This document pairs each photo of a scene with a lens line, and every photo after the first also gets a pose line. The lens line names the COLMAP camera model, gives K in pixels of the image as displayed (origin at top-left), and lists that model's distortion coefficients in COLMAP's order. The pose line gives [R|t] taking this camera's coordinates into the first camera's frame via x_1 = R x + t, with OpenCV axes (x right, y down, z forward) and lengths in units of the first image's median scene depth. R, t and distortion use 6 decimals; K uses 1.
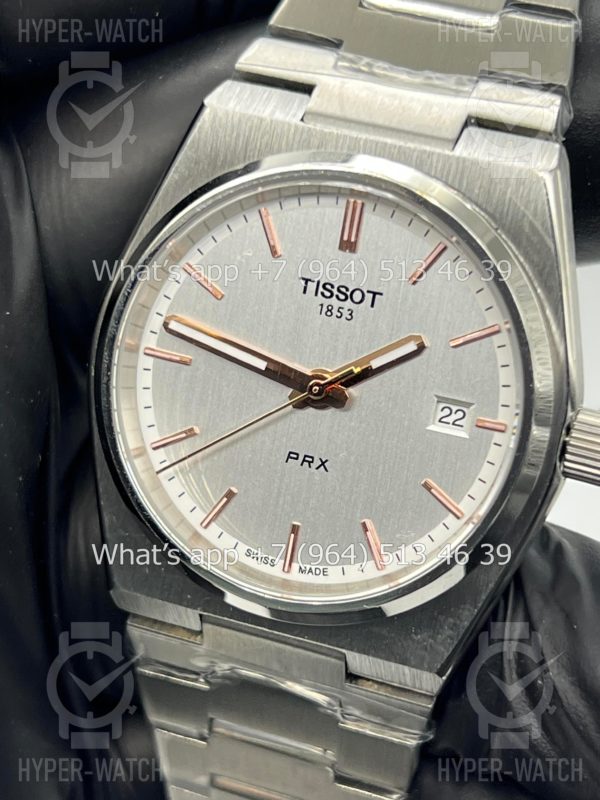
lens RADIAL K [[1823.0, 0, 294.7], [0, 1823.0, 404.8], [0, 0, 1]] dist [0.215573, 0.000000]
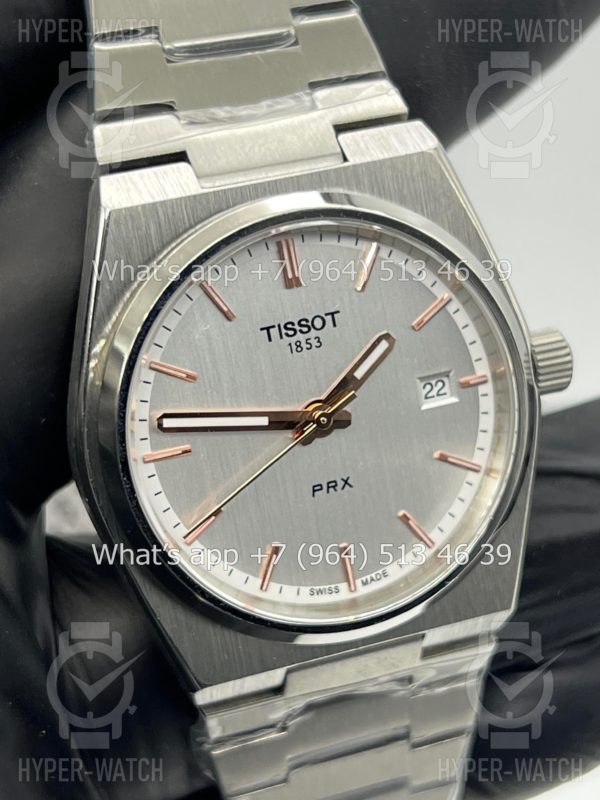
lens RADIAL K [[1823.0, 0, 303.5], [0, 1823.0, 395.7], [0, 0, 1]] dist [0.215573, 0.000000]
pose [[0.787039, -0.417419, 0.454236, -0.459427], [0.391137, 0.907046, 0.155818, -0.185809], [-0.477055, 0.055034, 0.877149, 0.089631]]
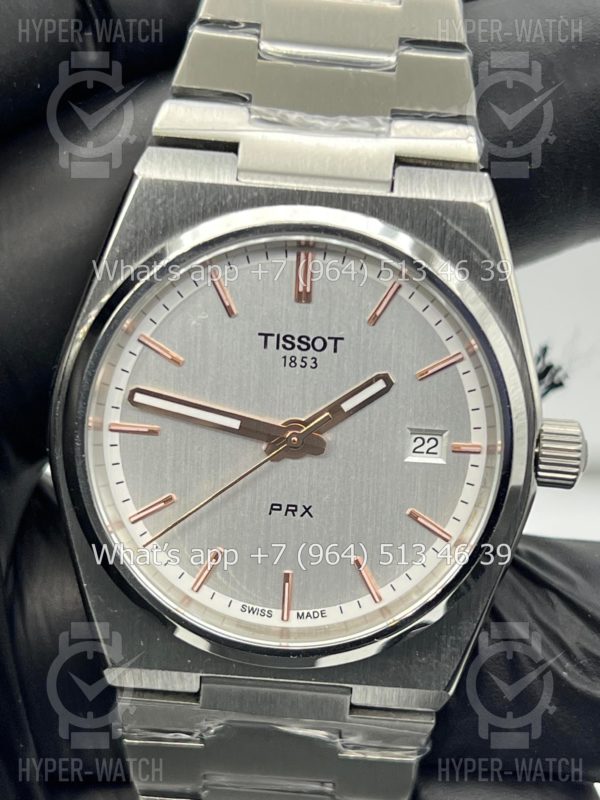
lens RADIAL K [[1823.0, 0, 302.4], [0, 1823.0, 406.6], [0, 0, 1]] dist [0.215573, 0.000000]
pose [[0.959176, -0.155131, 0.236466, -0.219753], [0.148370, 0.987850, 0.046237, -0.072727], [-0.240766, -0.009265, 0.970539, 0.009231]]
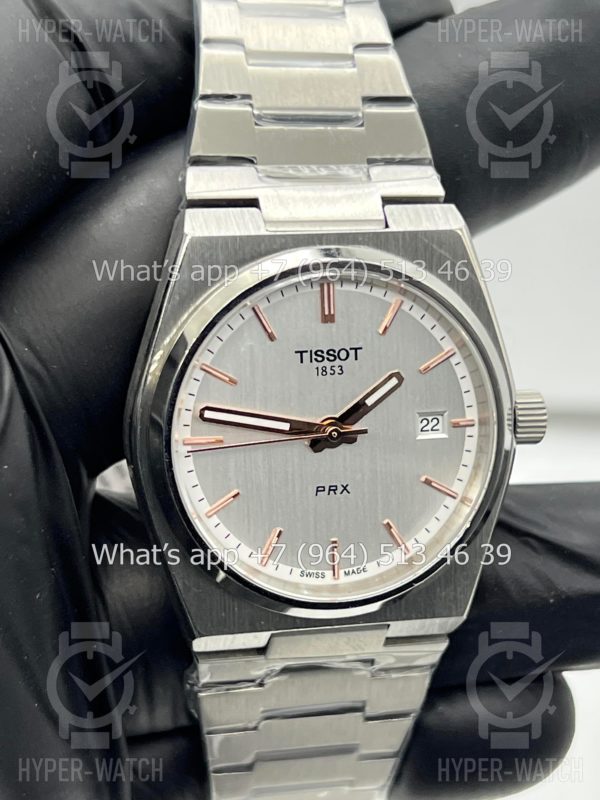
lens RADIAL K [[1823.0, 0, 308.9], [0, 1823.0, 402.0], [0, 0, 1]] dist [0.215573, 0.000000]
pose [[0.850521, -0.274523, 0.448611, -0.558330], [0.242161, 0.961580, 0.129317, -0.195536], [-0.466876, -0.001351, 0.884322, -0.109267]]
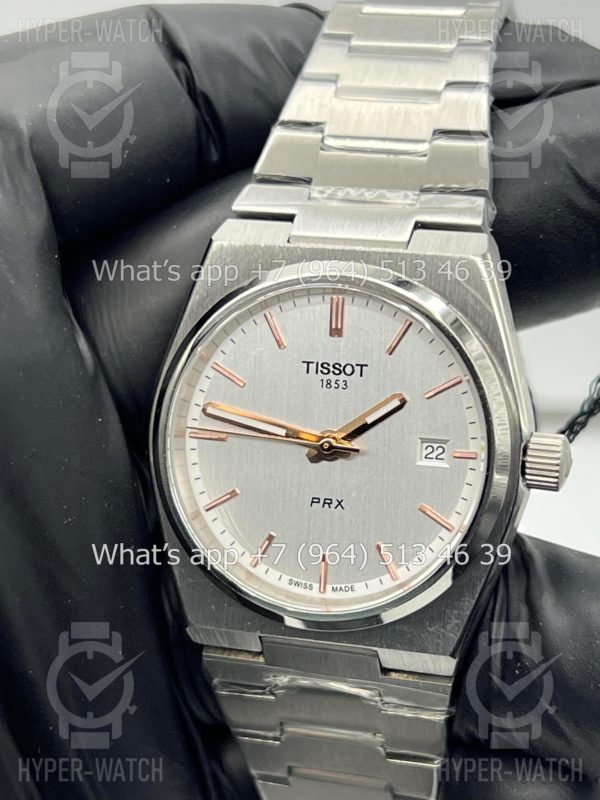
lens RADIAL K [[1823.0, 0, 285.5], [0, 1823.0, 395.8], [0, 0, 1]] dist [0.215573, 0.000000]
pose [[0.991309, -0.130682, -0.015128, 0.007130], [0.129117, 0.988523, -0.078431, 0.053172], [0.025204, 0.075796, 0.996805, -0.277539]]
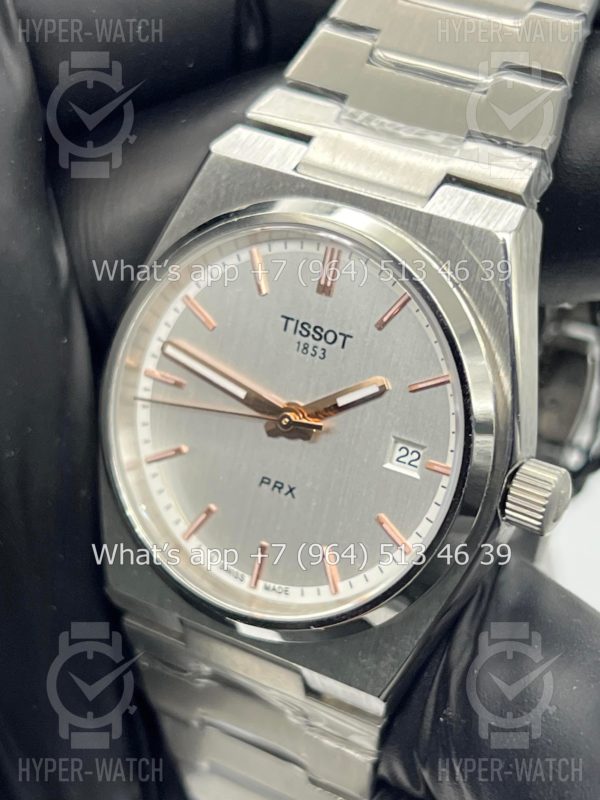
lens RADIAL K [[1823.0, 0, 296.7], [0, 1823.0, 397.7], [0, 0, 1]] dist [0.215573, 0.000000]
pose [[0.979658, 0.075380, -0.185978, 0.213675], [-0.073858, 0.997154, 0.015109, -0.038457], [0.186588, -0.001066, 0.982438, -0.049918]]
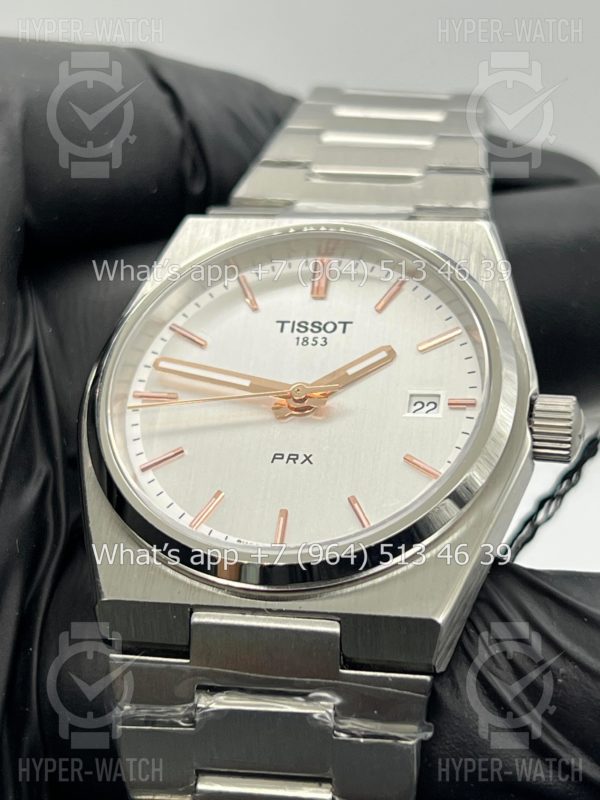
lens RADIAL K [[1823.0, 0, 292.9], [0, 1823.0, 402.0], [0, 0, 1]] dist [0.215573, 0.000000]
pose [[0.993433, 0.013973, 0.113562, -0.113636], [0.058870, 0.788640, -0.612031, 0.654527], [-0.098111, 0.614697, 0.782638, 0.152115]]
